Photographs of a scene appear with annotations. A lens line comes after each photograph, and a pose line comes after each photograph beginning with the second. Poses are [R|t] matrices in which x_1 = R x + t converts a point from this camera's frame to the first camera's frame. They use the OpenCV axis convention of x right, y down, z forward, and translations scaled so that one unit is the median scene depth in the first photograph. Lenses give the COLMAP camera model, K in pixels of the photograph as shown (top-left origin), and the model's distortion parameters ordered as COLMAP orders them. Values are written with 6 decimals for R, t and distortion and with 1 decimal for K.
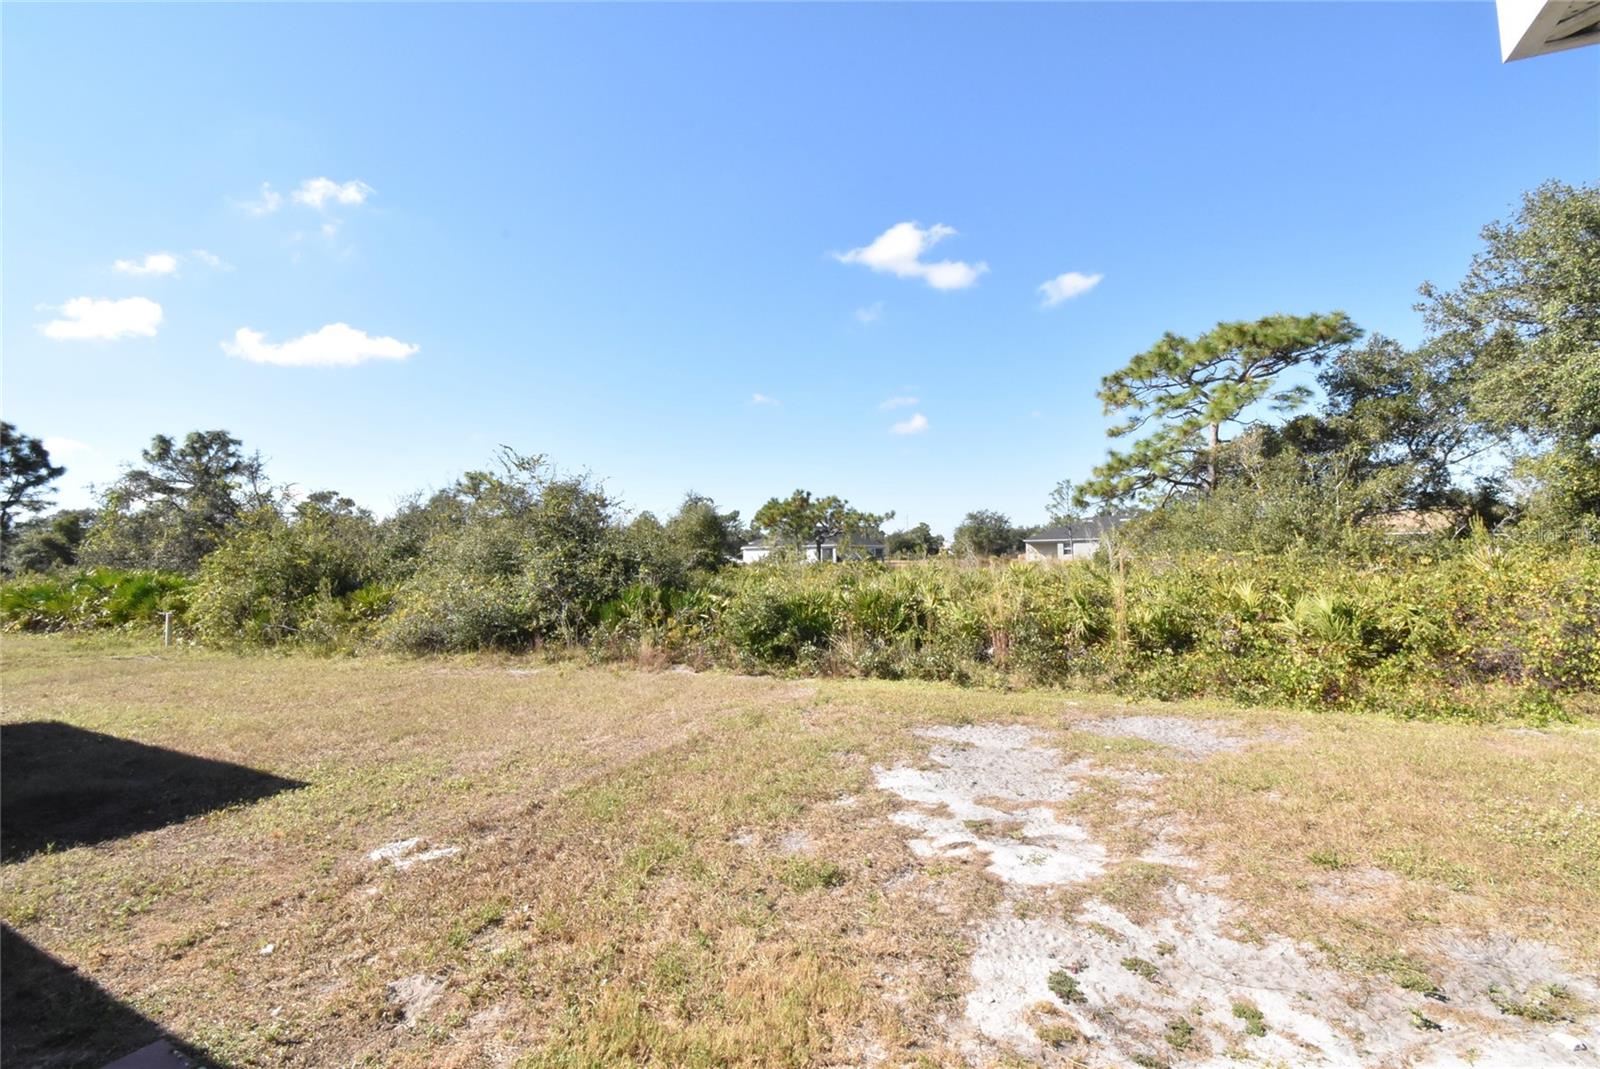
lens RADIAL K [[711.6, 0, 800.0], [0, 711.6, 534.5], [0, 0, 1]] dist [0.018757, -0.023389]
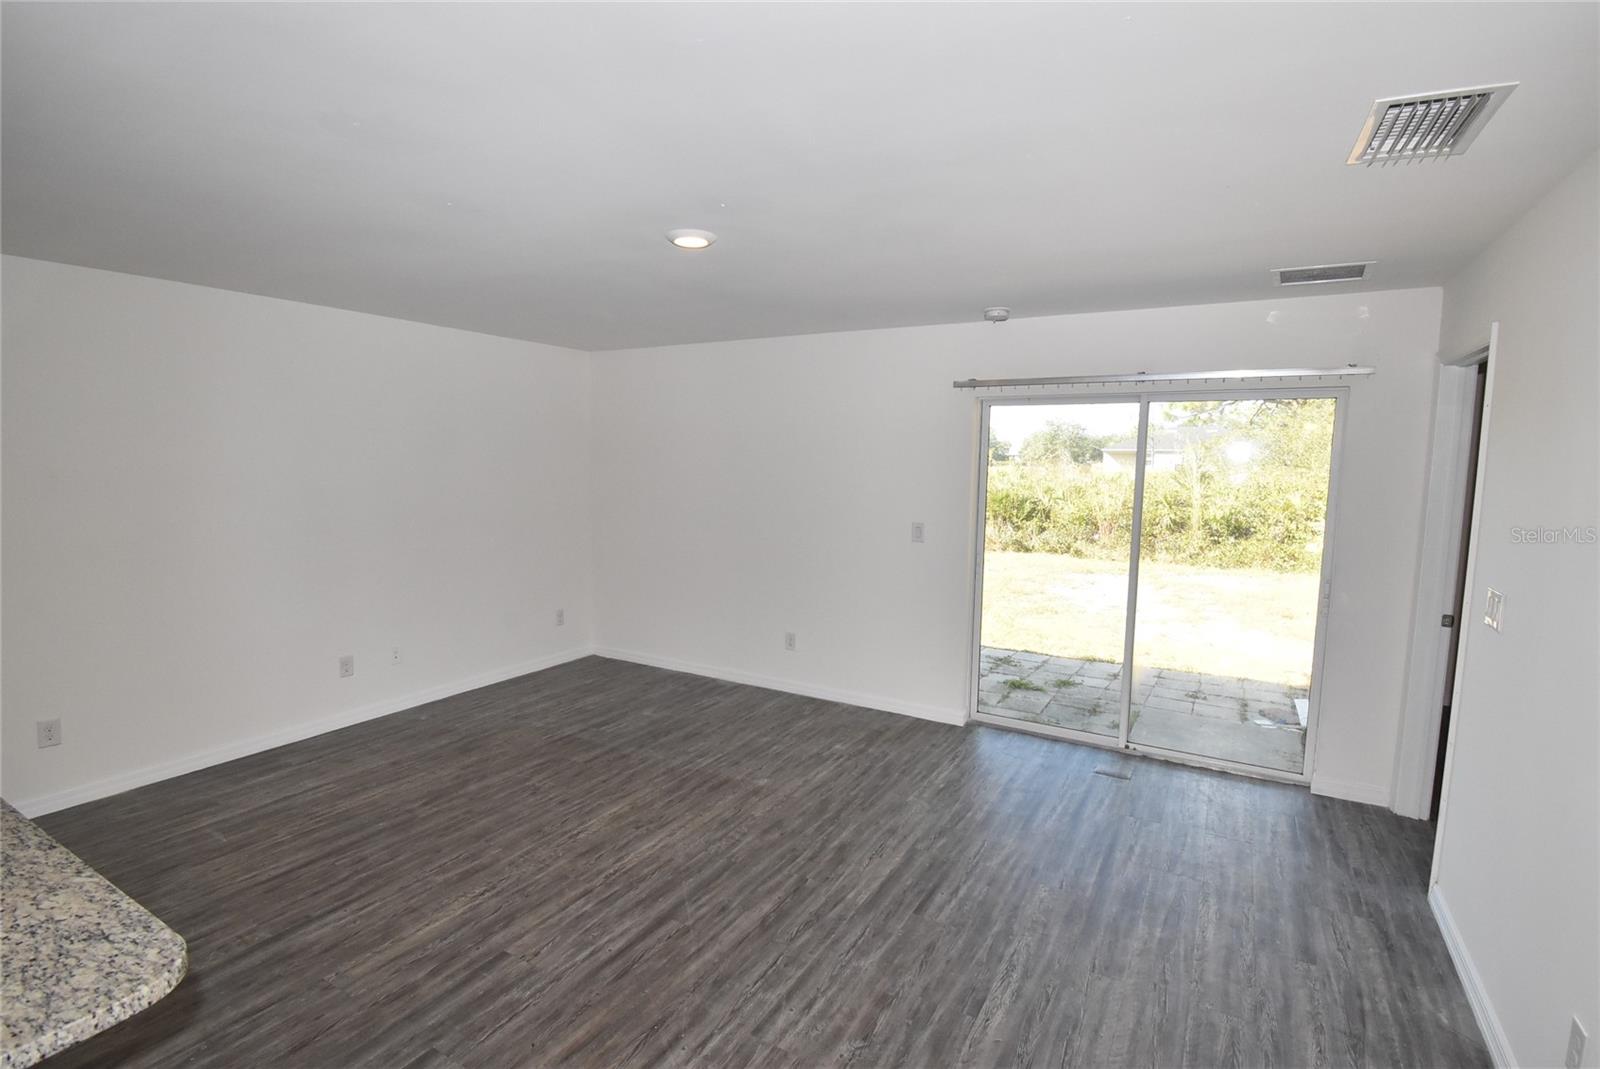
lens RADIAL K [[755.9, 0, 800.0], [0, 755.9, 534.5], [0, 0, 1]] dist [0.002928, -0.000481]
pose [[0.997437, 0.039294, -0.059796, -0.218636], [-0.031005, 0.990533, 0.133728, -0.015475], [0.064485, -0.131531, 0.989212, -0.477268]]
